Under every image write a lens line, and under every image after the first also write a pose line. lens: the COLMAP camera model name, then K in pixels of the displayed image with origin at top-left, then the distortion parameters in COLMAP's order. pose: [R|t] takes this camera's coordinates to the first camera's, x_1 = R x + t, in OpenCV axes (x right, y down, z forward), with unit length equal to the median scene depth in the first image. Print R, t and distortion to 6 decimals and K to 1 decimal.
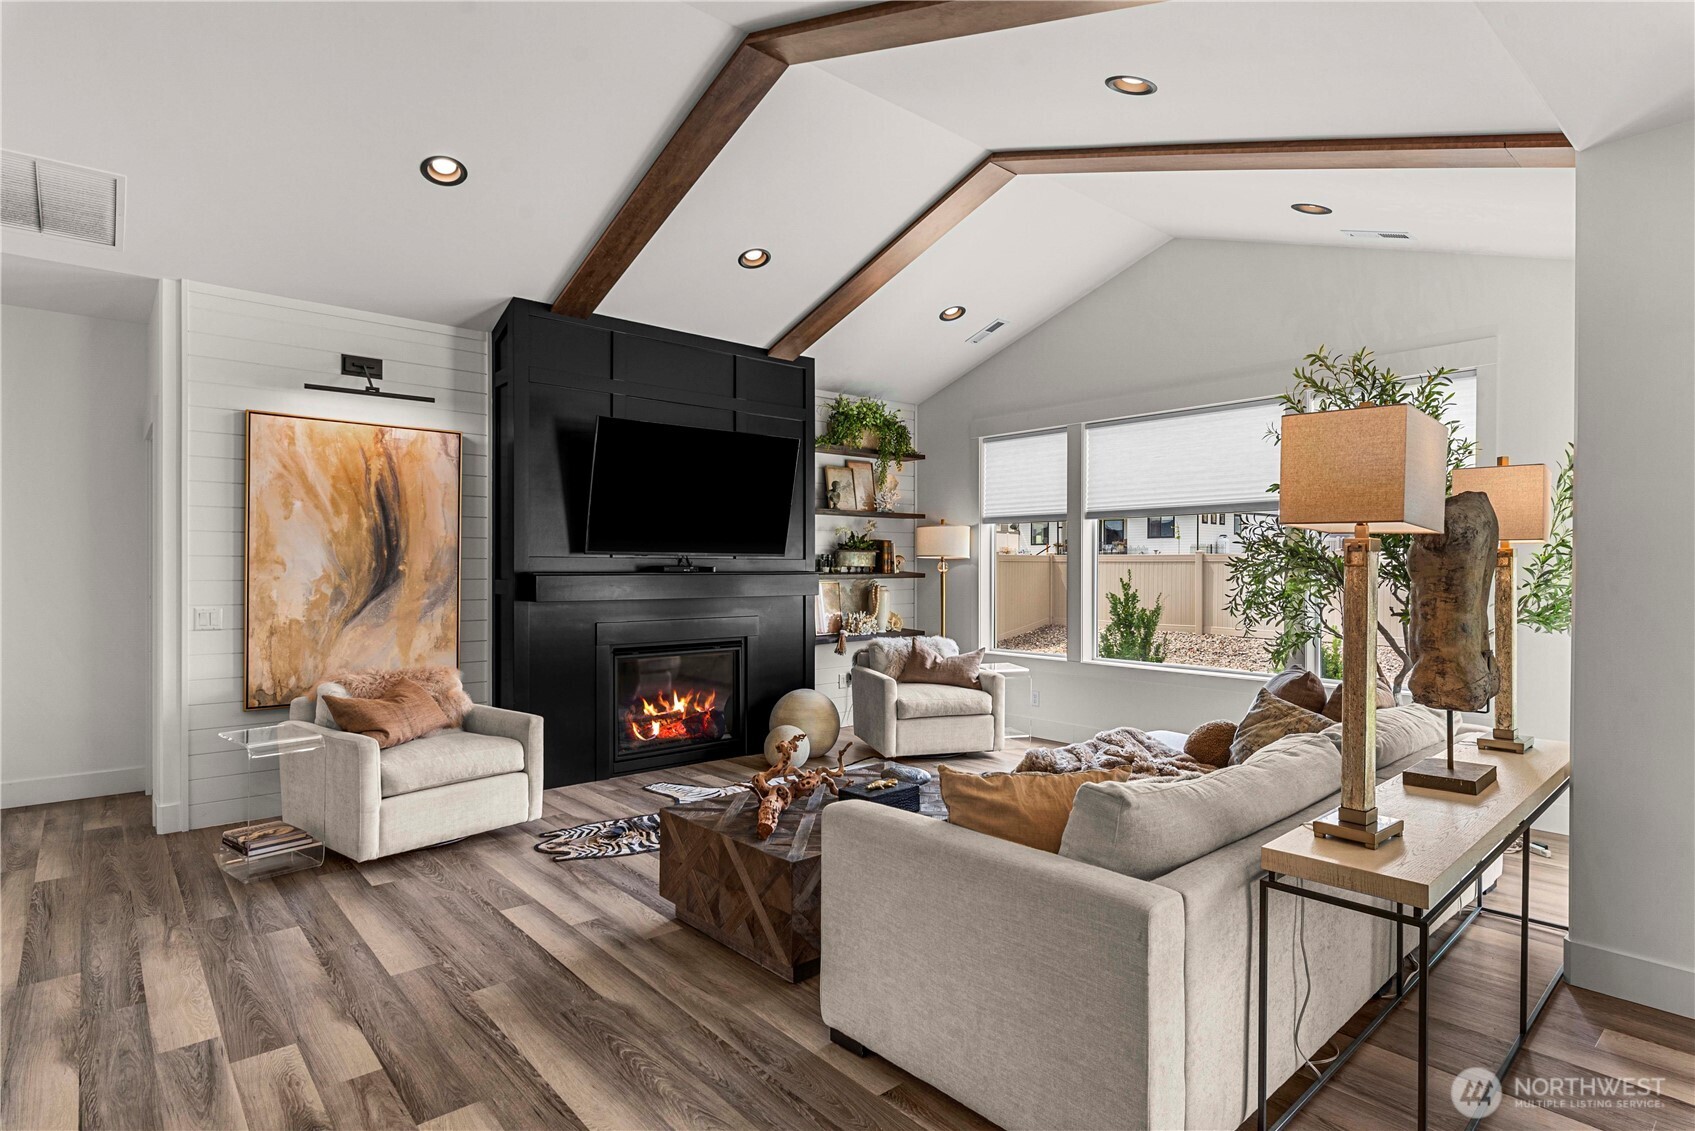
lens RADIAL K [[870.8, 0, 859.6], [0, 870.8, 561.2], [0, 0, 1]] dist [0.001749, 0.001594]
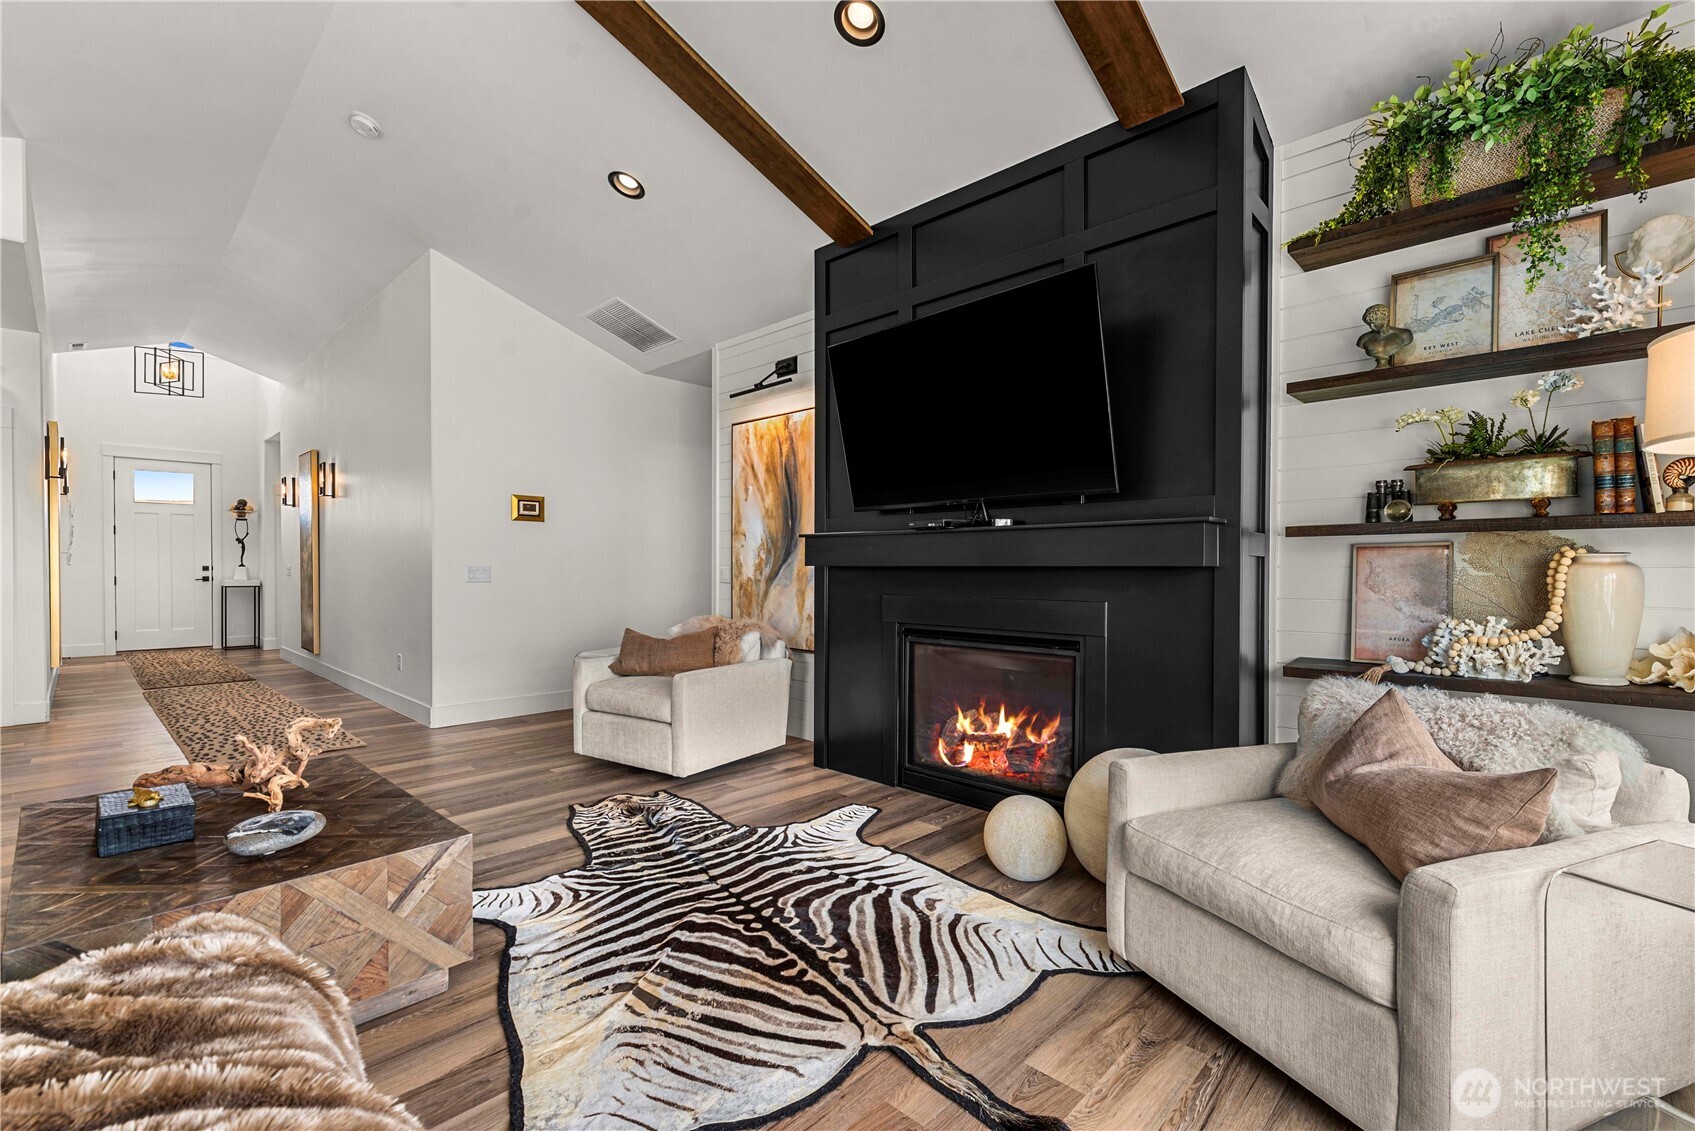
lens RADIAL K [[736.7, 0, 856.0], [0, 736.7, 574.9], [0, 0, 1]] dist [0.006159, -0.000938]
pose [[0.086112, 0.008411, -0.996250, 0.432018], [0.001750, 0.999962, 0.008594, 0.050131], [0.996284, -0.002483, 0.086094, 0.995497]]
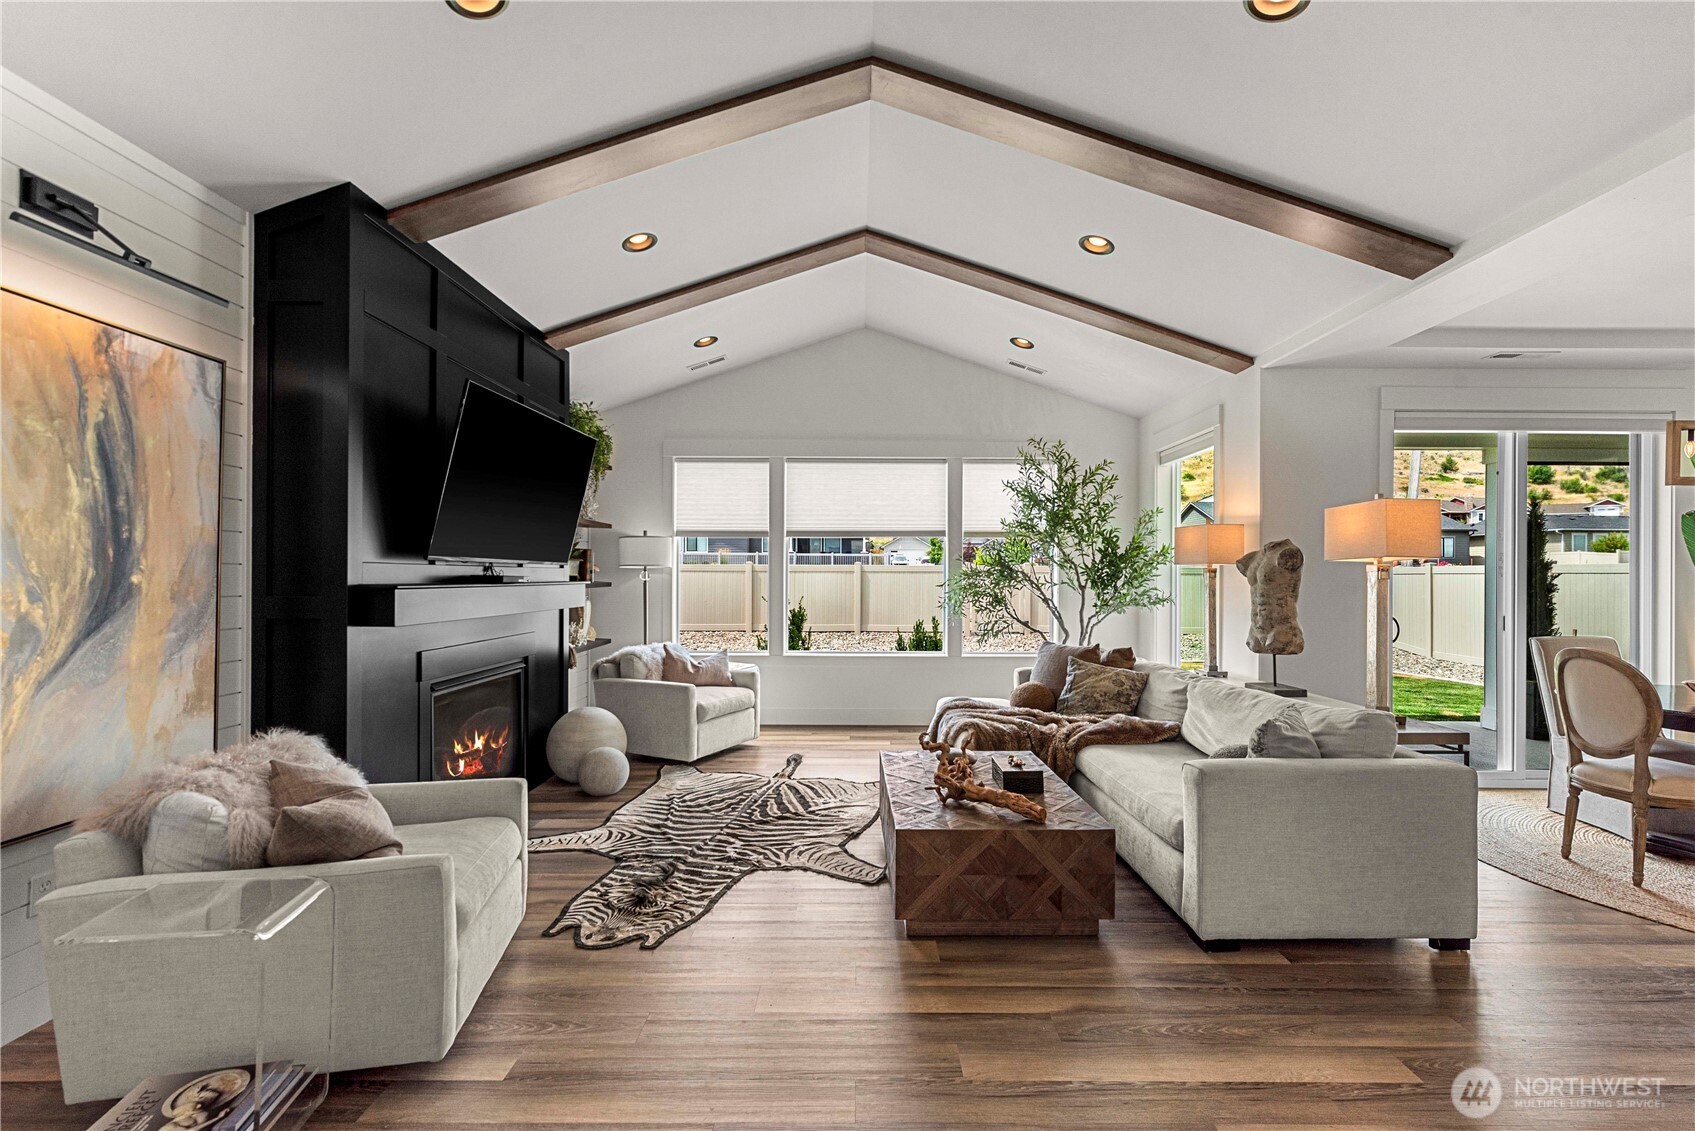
lens RADIAL K [[736.7, 0, 855.3], [0, 736.7, 566.0], [0, 0, 1]] dist [0.006159, -0.000938]
pose [[0.663947, 0.009851, 0.747715, -0.578002], [-0.006268, 0.999951, -0.007608, -0.000283], [-0.747753, 0.000365, 0.663977, 0.326007]]
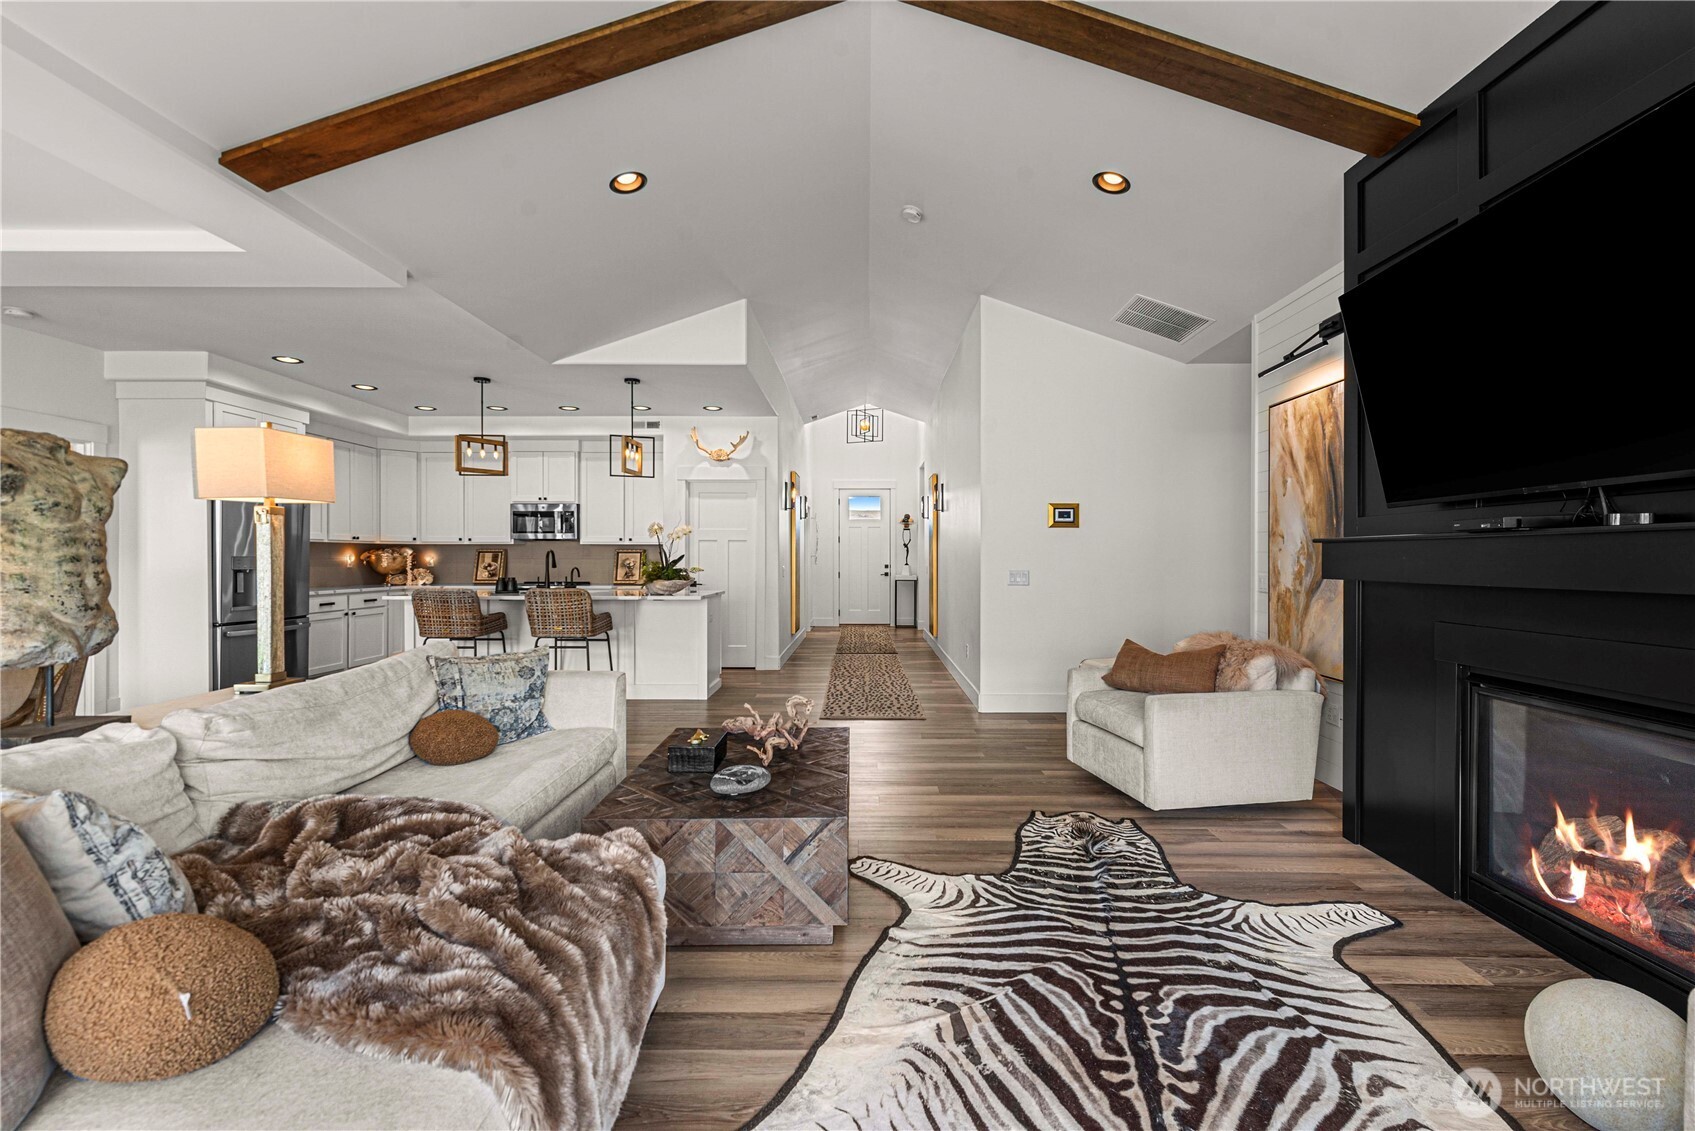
lens RADIAL K [[736.7, 0, 866.4], [0, 736.7, 560.0], [0, 0, 1]] dist [0.006159, -0.000938]
pose [[-0.661258, -0.002355, -0.750155, 0.360762], [0.000013, 0.999995, -0.003150, 0.032888], [0.750159, -0.002093, -0.661255, 1.135879]]
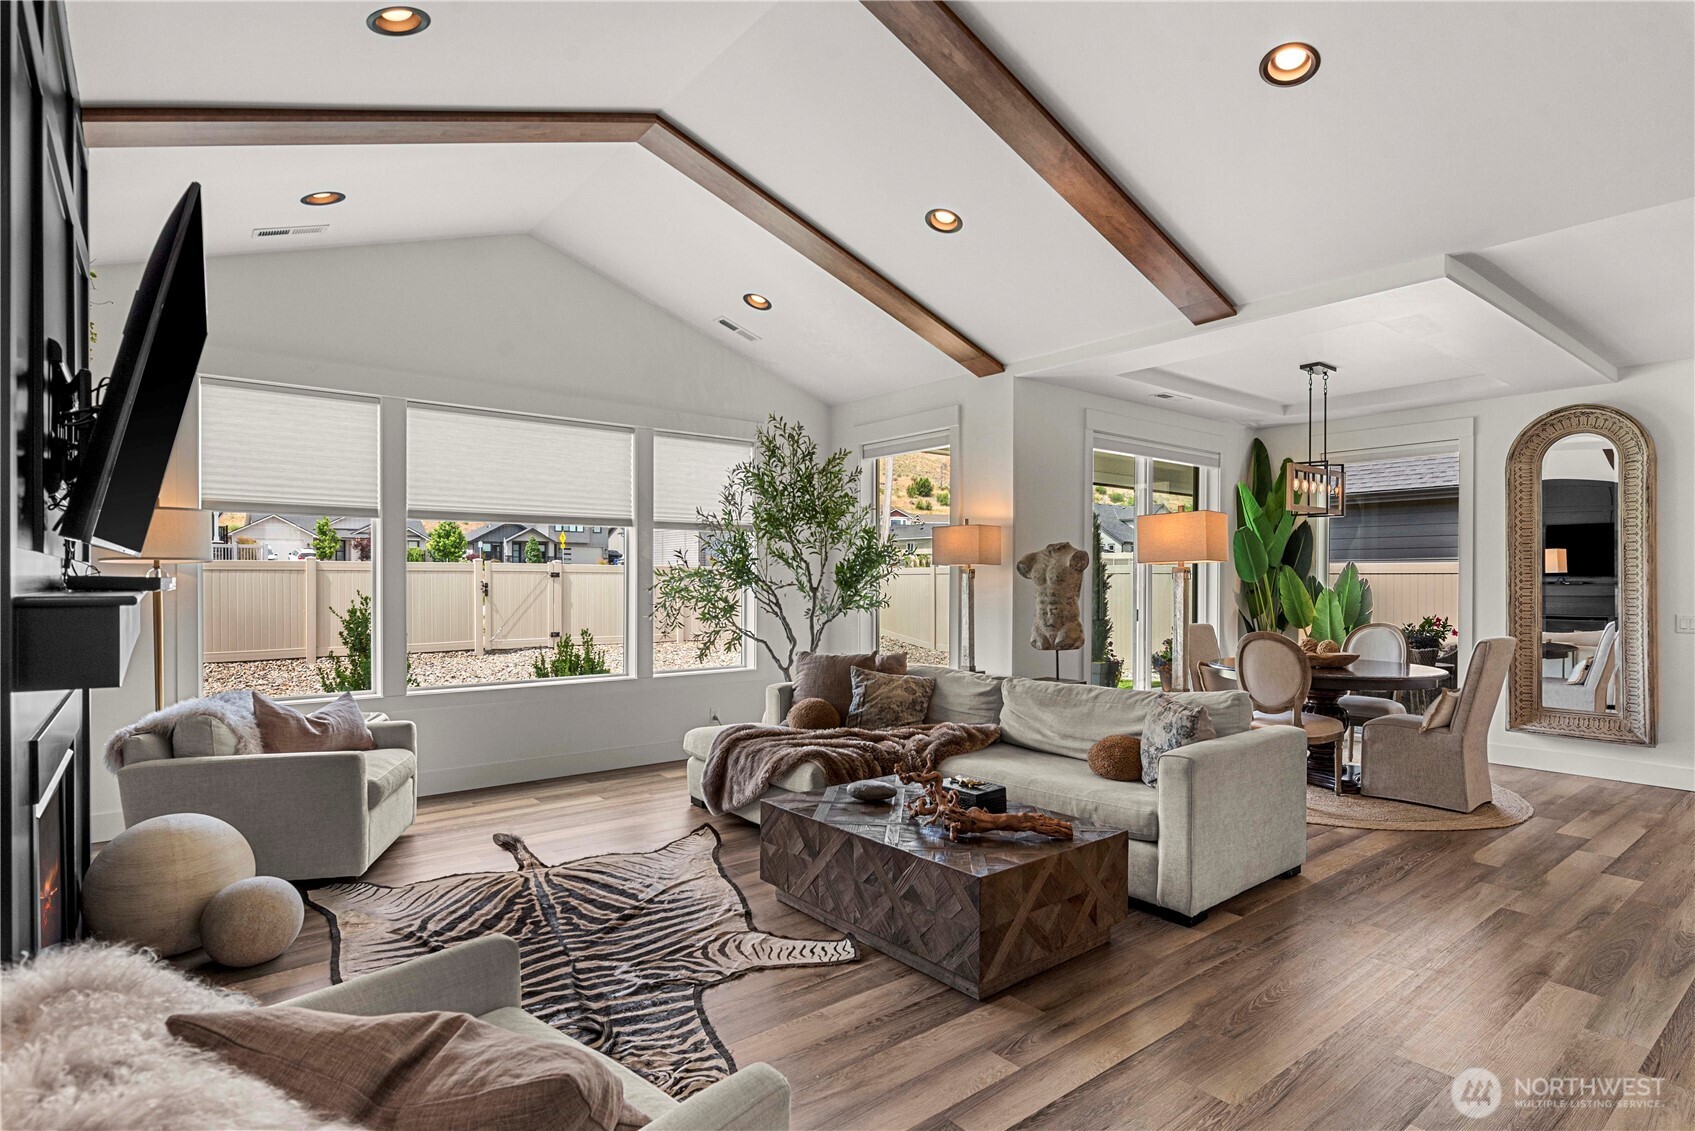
lens RADIAL K [[870.8, 0, 849.6], [0, 870.8, 574.5], [0, 0, 1]] dist [0.001749, 0.001594]
pose [[0.049720, 0.001574, 0.998762, -0.693745], [-0.008059, 0.999967, -0.001174, 0.002416], [-0.998731, -0.007991, 0.049731, 0.718288]]
